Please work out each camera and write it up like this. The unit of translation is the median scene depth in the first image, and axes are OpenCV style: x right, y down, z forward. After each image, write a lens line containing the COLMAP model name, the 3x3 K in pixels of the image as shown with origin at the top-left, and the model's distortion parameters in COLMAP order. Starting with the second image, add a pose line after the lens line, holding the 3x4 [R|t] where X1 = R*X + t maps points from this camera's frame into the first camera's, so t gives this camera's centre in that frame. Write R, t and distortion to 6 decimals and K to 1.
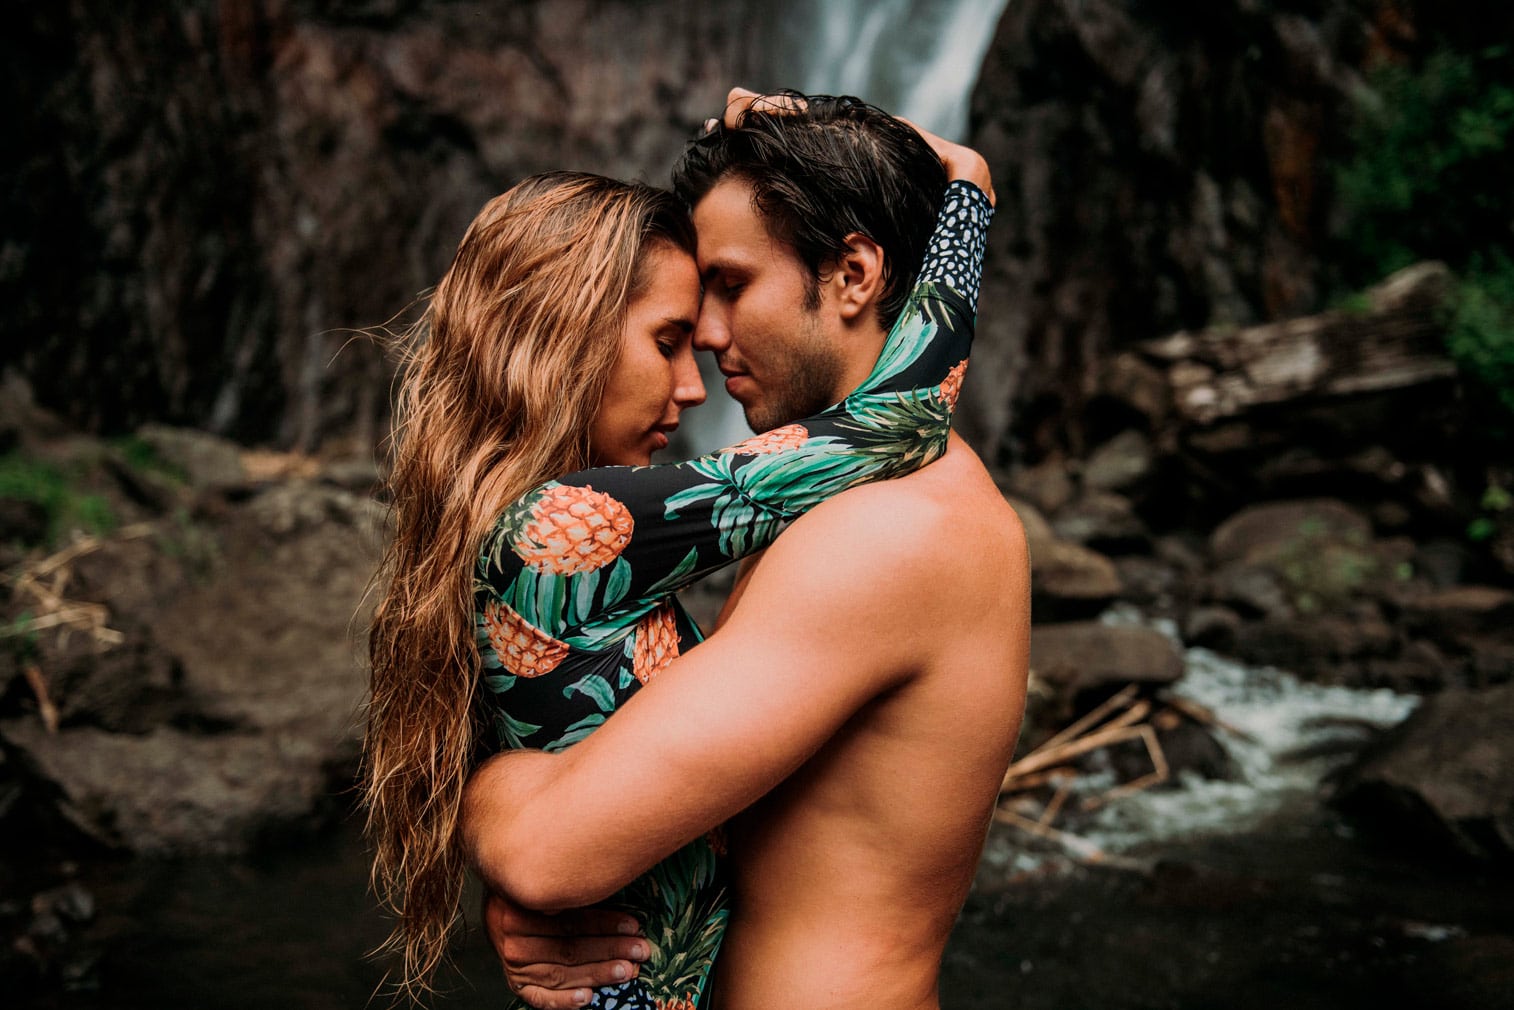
lens RADIAL K [[1461.9, 0, 739.9], [0, 1461.9, 462.3], [0, 0, 1]] dist [0.055020, 0.000000]
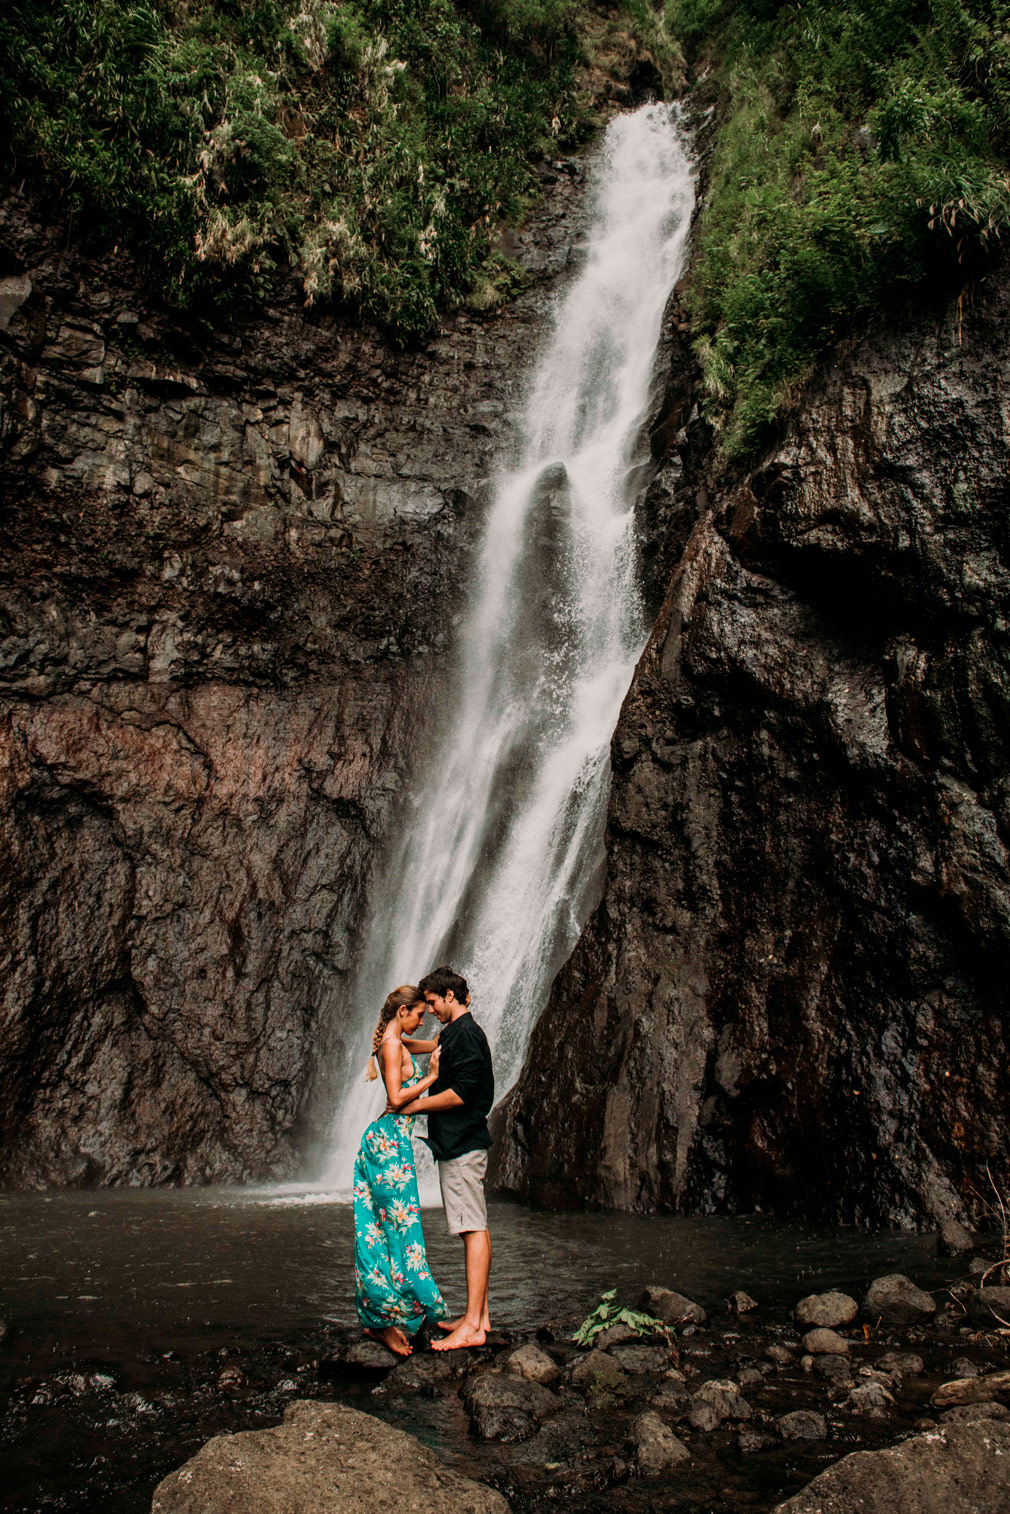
lens RADIAL K [[988.9, 0, 491.8], [0, 988.9, 770.3], [0, 0, 1]] dist [-0.045975, -0.008895]
pose [[0.995962, 0.016371, 0.088272, 0.021930], [0.012973, 0.946671, -0.321940, -0.027487], [-0.088835, 0.321785, 0.942636, 0.388702]]
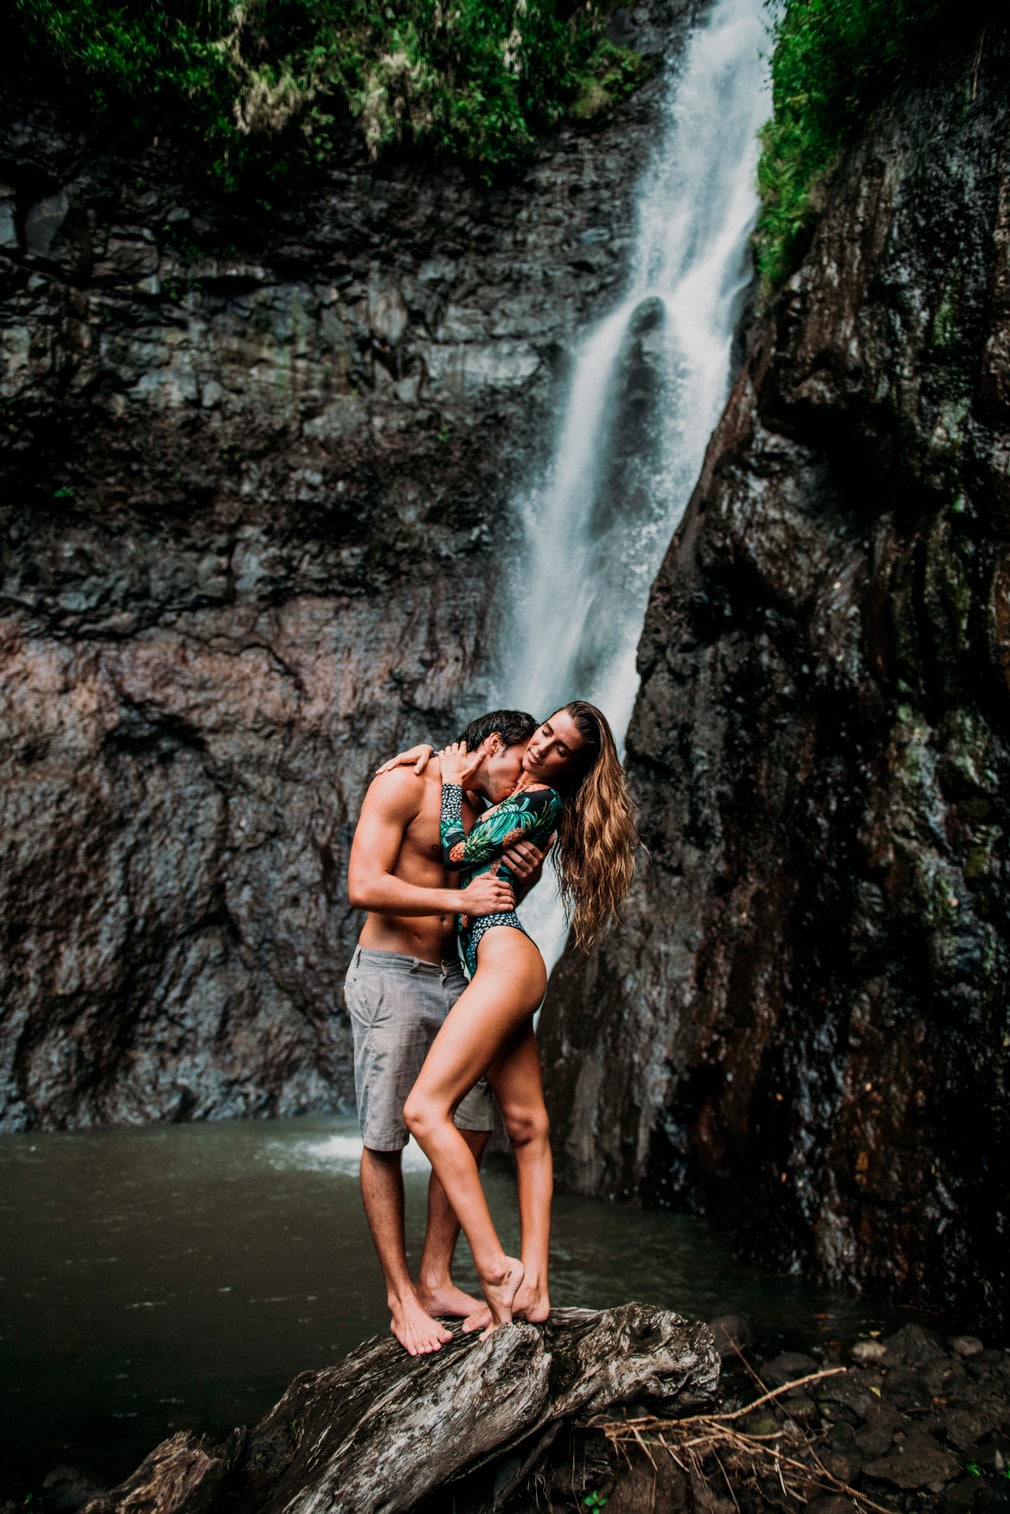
lens RADIAL K [[1044.7, 0, 515.2], [0, 1044.7, 756.6], [0, 0, 1]] dist [-0.039250, -0.011332]
pose [[0.985821, -0.056982, -0.157827, 0.161383], [0.023929, 0.978703, -0.203884, -0.067525], [0.166083, 0.197217, 0.966189, 0.409802]]
